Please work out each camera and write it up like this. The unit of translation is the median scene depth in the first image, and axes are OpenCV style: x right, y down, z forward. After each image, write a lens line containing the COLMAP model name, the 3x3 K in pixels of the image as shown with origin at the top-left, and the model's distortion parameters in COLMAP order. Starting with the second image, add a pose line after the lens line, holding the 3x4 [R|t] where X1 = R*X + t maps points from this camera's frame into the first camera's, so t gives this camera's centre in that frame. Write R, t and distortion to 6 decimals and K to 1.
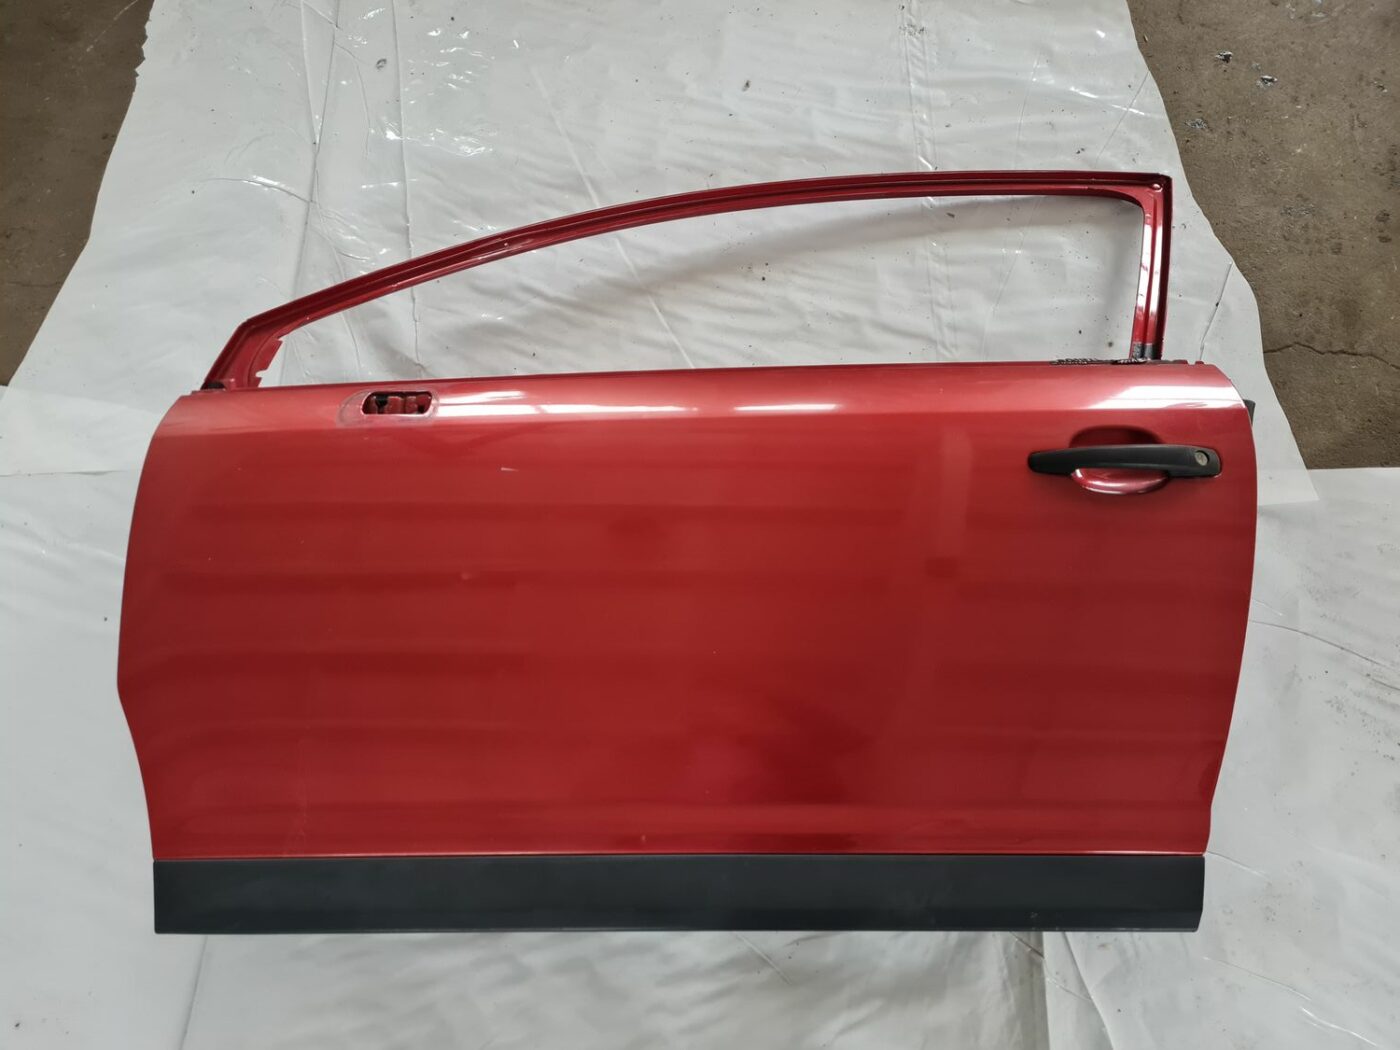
lens RADIAL K [[1041.5, 0, 700.0], [0, 1041.5, 525.0], [0, 0, 1]] dist [0.007031, 0.000994]
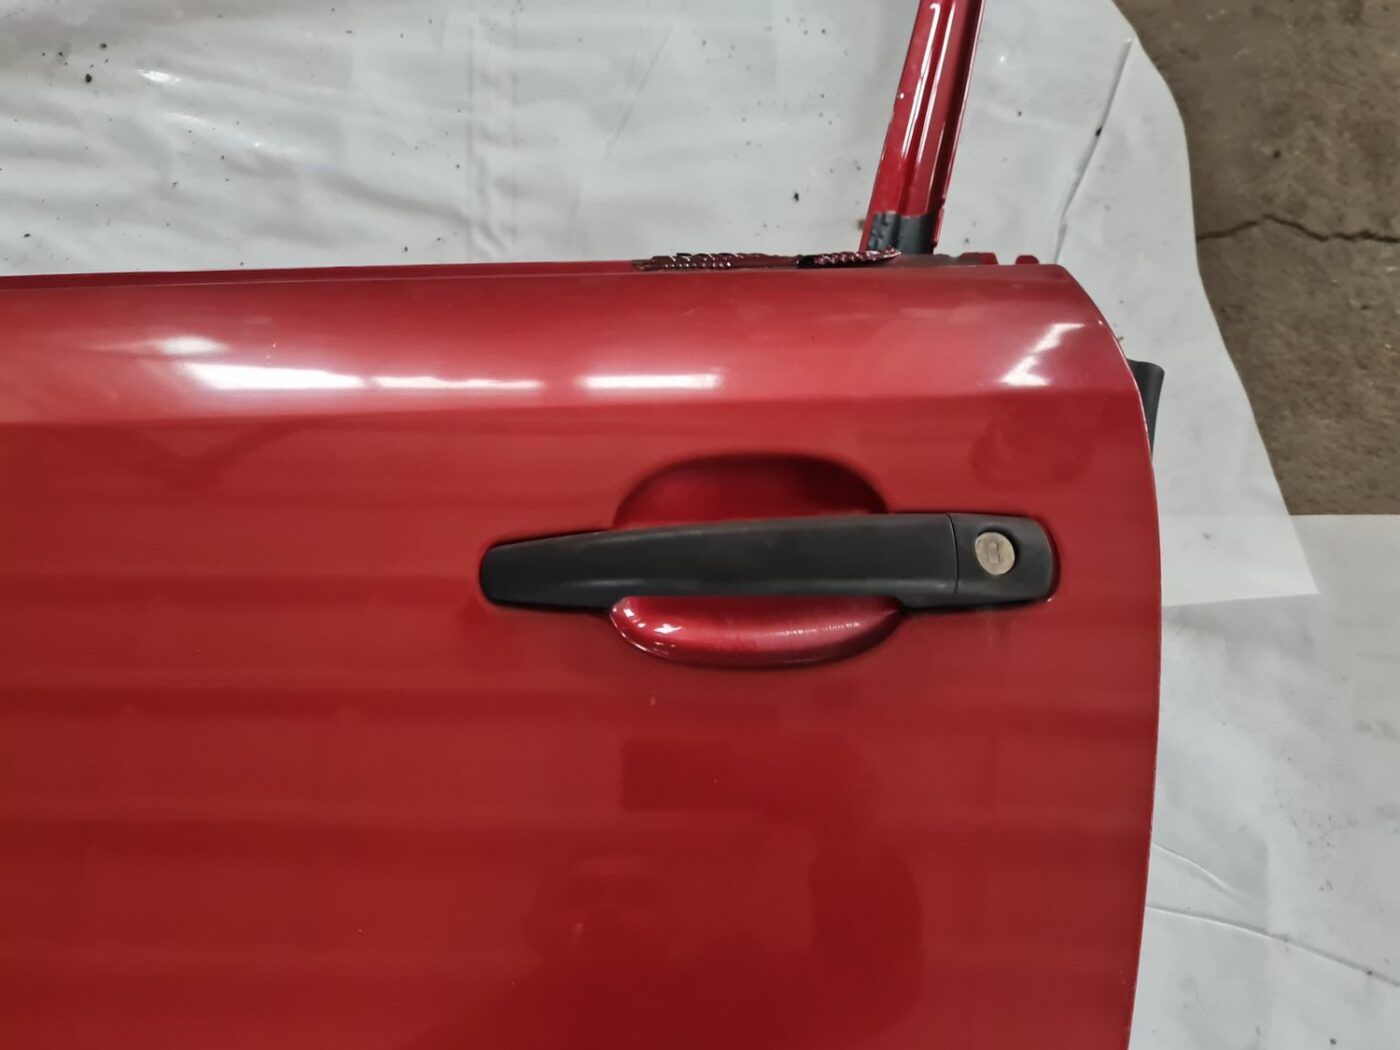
lens RADIAL K [[1090.7, 0, 702.4], [0, 1090.7, 540.7], [0, 0, 1]] dist [0.012121, -0.003819]
pose [[0.997759, -0.026748, 0.061333, 0.293456], [0.021791, 0.996547, 0.080116, -0.077591], [-0.063264, -0.078600, 0.994897, 0.531222]]
